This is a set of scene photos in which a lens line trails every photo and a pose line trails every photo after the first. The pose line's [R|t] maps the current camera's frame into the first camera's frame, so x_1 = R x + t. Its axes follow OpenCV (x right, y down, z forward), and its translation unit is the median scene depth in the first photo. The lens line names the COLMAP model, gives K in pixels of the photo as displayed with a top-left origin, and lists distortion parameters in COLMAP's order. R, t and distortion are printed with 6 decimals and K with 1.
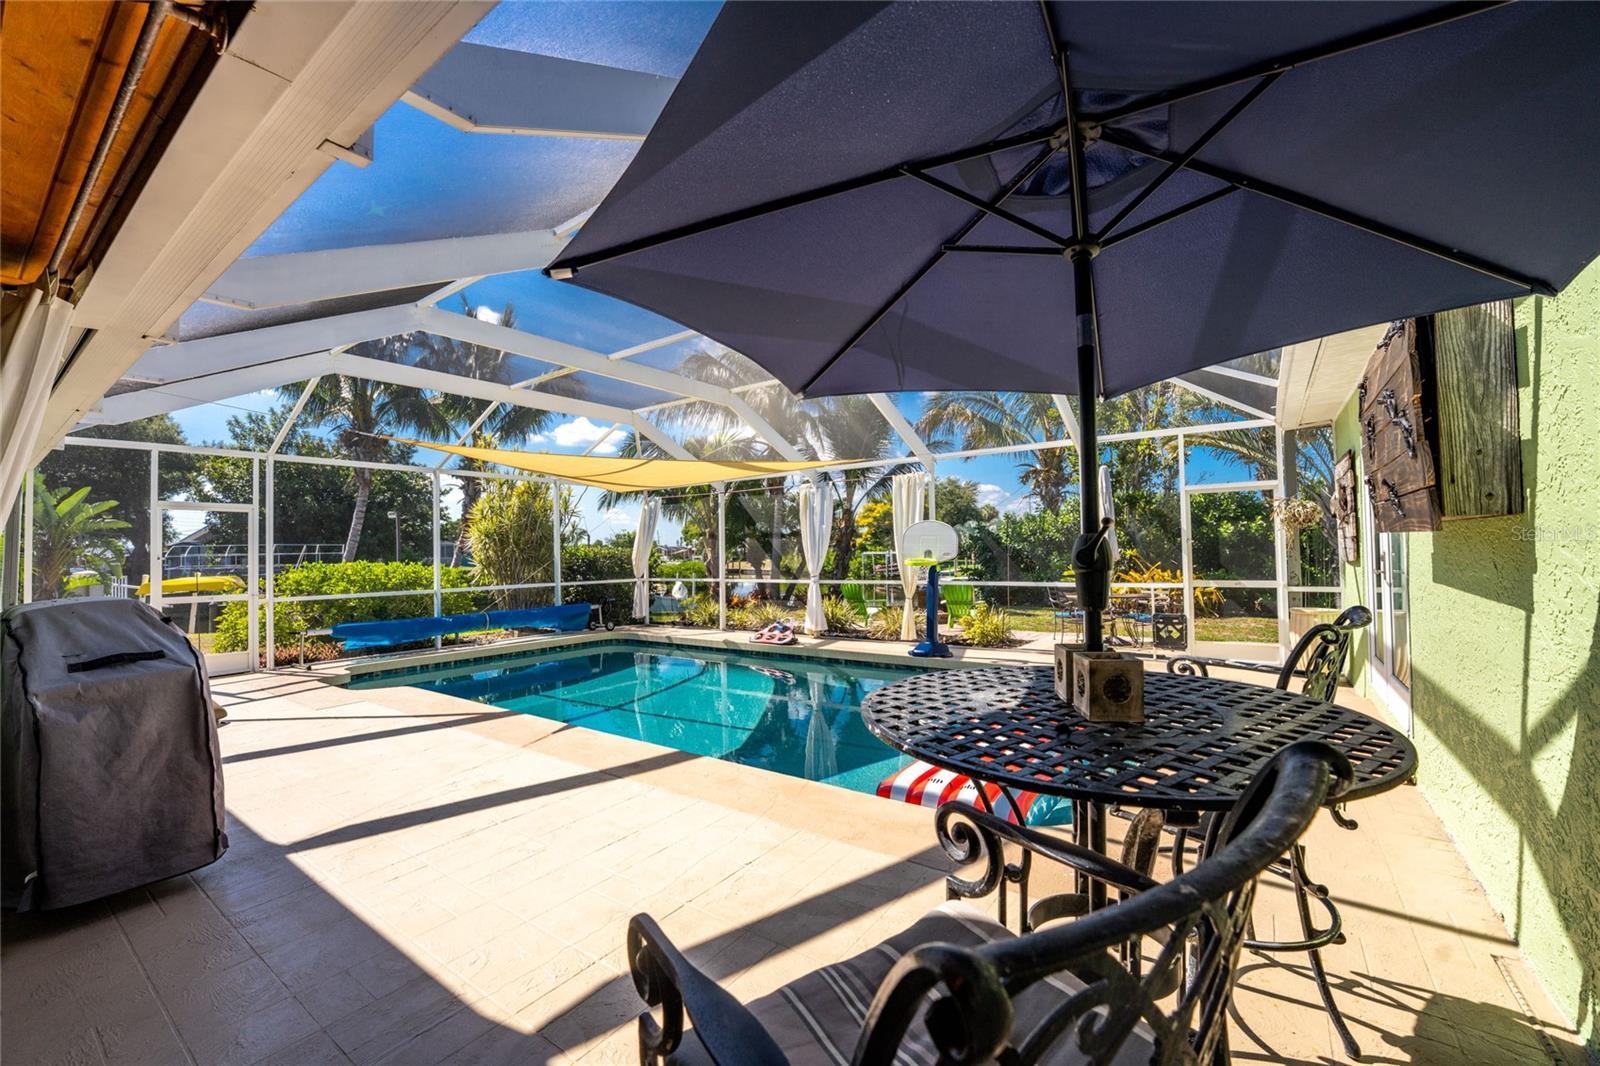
lens RADIAL K [[651.0, 0, 797.4], [0, 651.0, 537.8], [0, 0, 1]] dist [-0.027988, 0.002908]
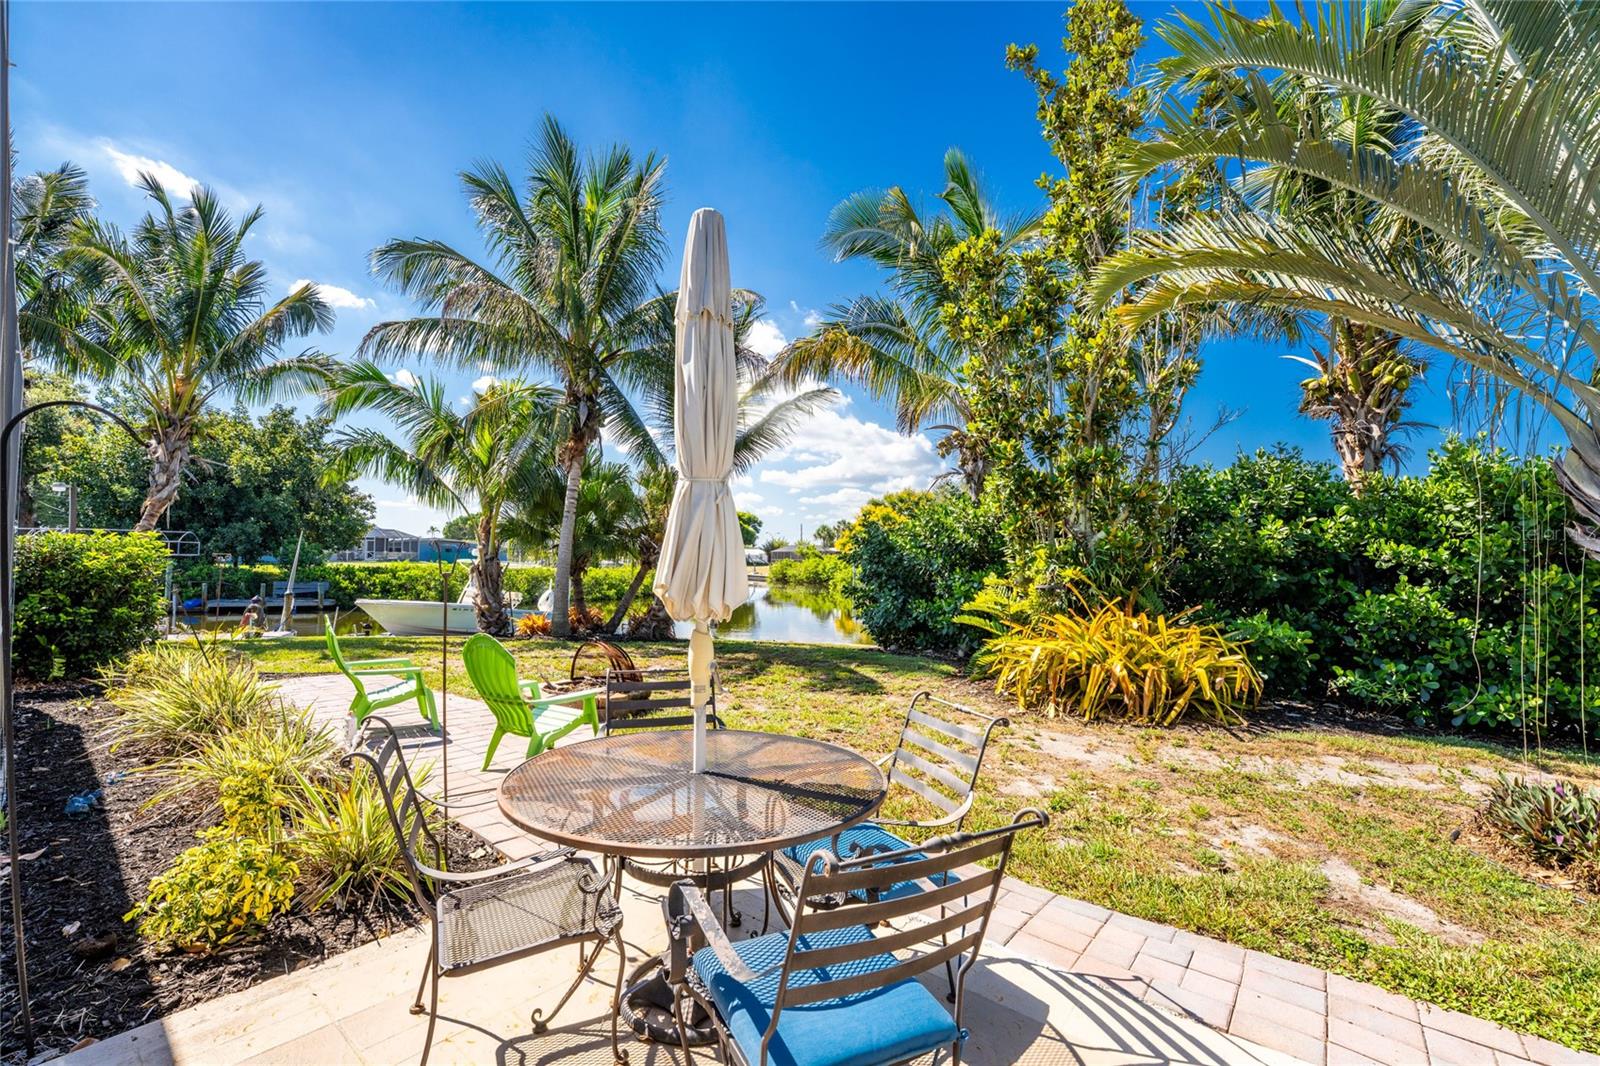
lens RADIAL K [[651.0, 0, 790.9], [0, 651.0, 540.2], [0, 0, 1]] dist [-0.027988, 0.002908]
pose [[0.997345, 0.028009, -0.067218, 0.449200], [-0.028315, 0.999593, -0.003605, 0.006659], [0.067089, 0.005499, 0.997732, 0.655339]]
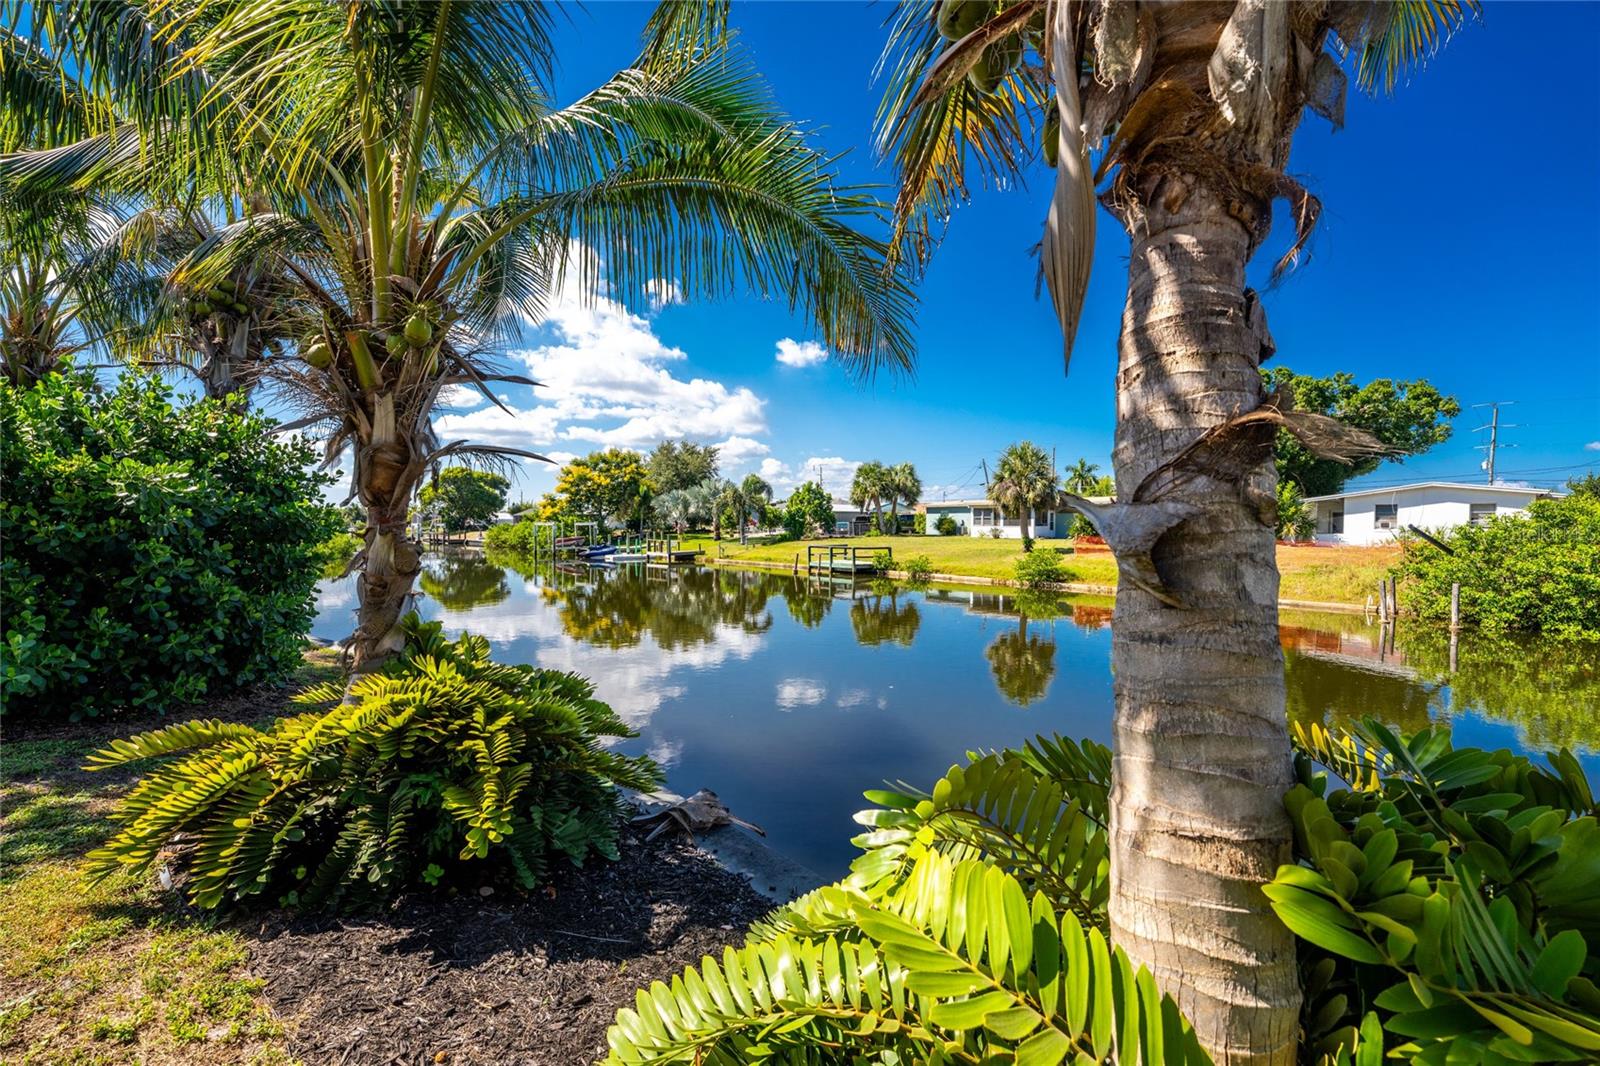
lens RADIAL K [[651.0, 0, 795.4], [0, 651.0, 530.2], [0, 0, 1]] dist [-0.027988, 0.002908]
pose [[0.980733, 0.018459, 0.194478, 1.639245], [-0.024686, 0.999256, 0.029644, -0.009105], [-0.193786, -0.033874, 0.980459, 0.674300]]
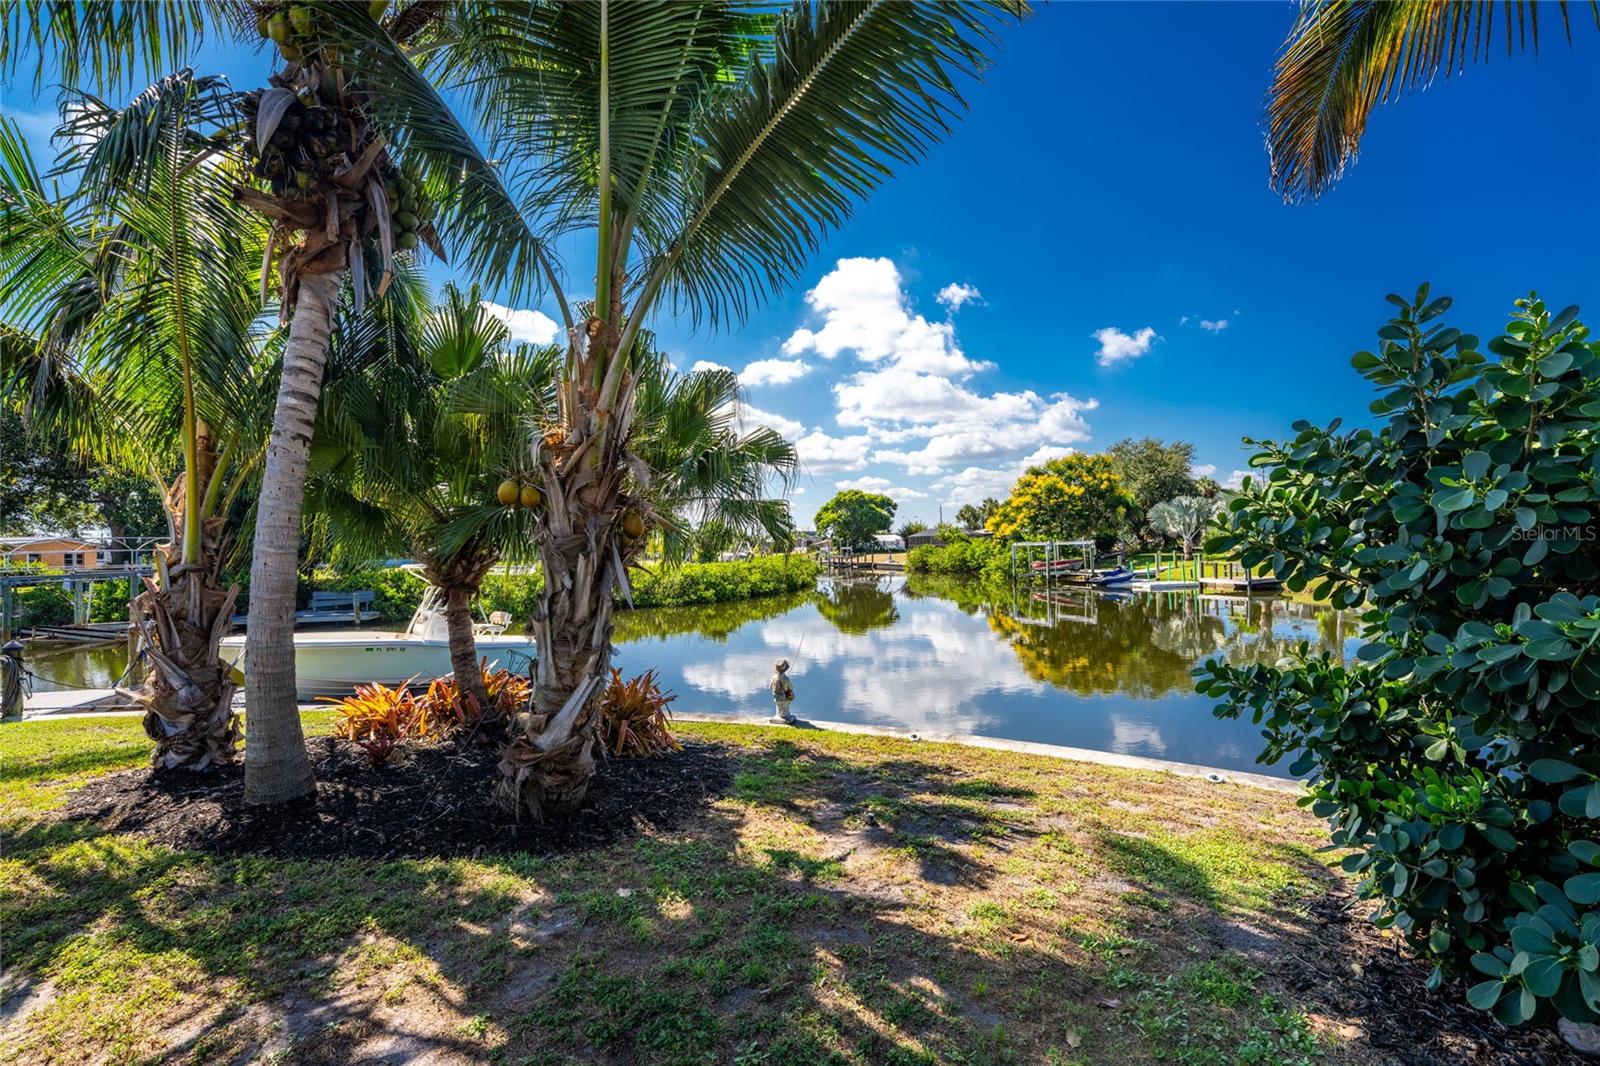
lens RADIAL K [[651.0, 0, 791.0], [0, 651.0, 540.3], [0, 0, 1]] dist [-0.027988, 0.002908]
pose [[0.962116, -0.004924, -0.272595, 0.369171], [0.010245, 0.999784, 0.018097, 0.024406], [0.272447, -0.020204, 0.961959, 1.548422]]
